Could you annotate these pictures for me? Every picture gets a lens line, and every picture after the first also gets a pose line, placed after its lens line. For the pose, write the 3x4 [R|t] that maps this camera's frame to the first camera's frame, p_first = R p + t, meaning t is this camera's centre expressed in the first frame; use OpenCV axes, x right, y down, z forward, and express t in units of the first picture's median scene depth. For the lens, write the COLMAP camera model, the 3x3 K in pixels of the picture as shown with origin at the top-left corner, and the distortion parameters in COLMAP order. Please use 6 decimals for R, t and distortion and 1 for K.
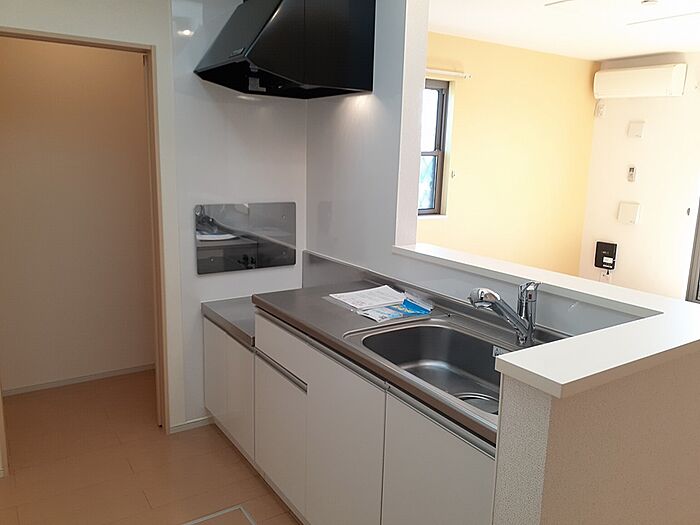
lens RADIAL K [[551.9, 0, 350.0], [0, 551.9, 262.5], [0, 0, 1]] dist [0.085184, -0.116469]
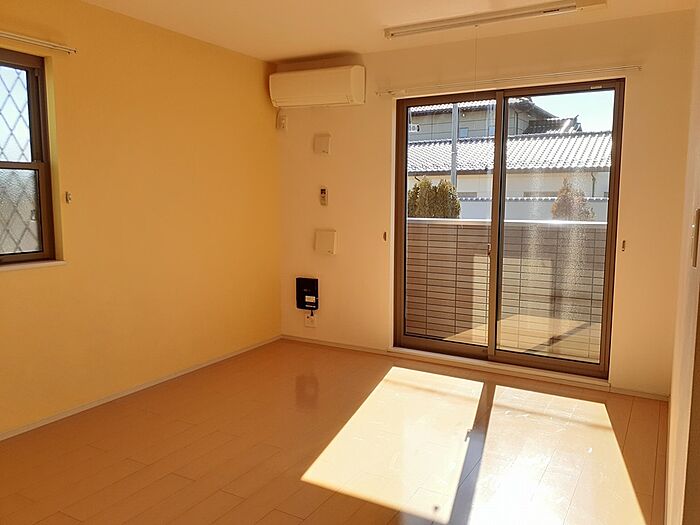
lens RADIAL K [[551.9, 0, 350.0], [0, 551.9, 262.5], [0, 0, 1]] dist [0.085184, -0.116469]
pose [[0.900895, -0.071911, 0.428038, 0.172693], [0.099520, 0.994130, -0.042445, -0.018492], [-0.422474, 0.080837, 0.902763, 0.232626]]
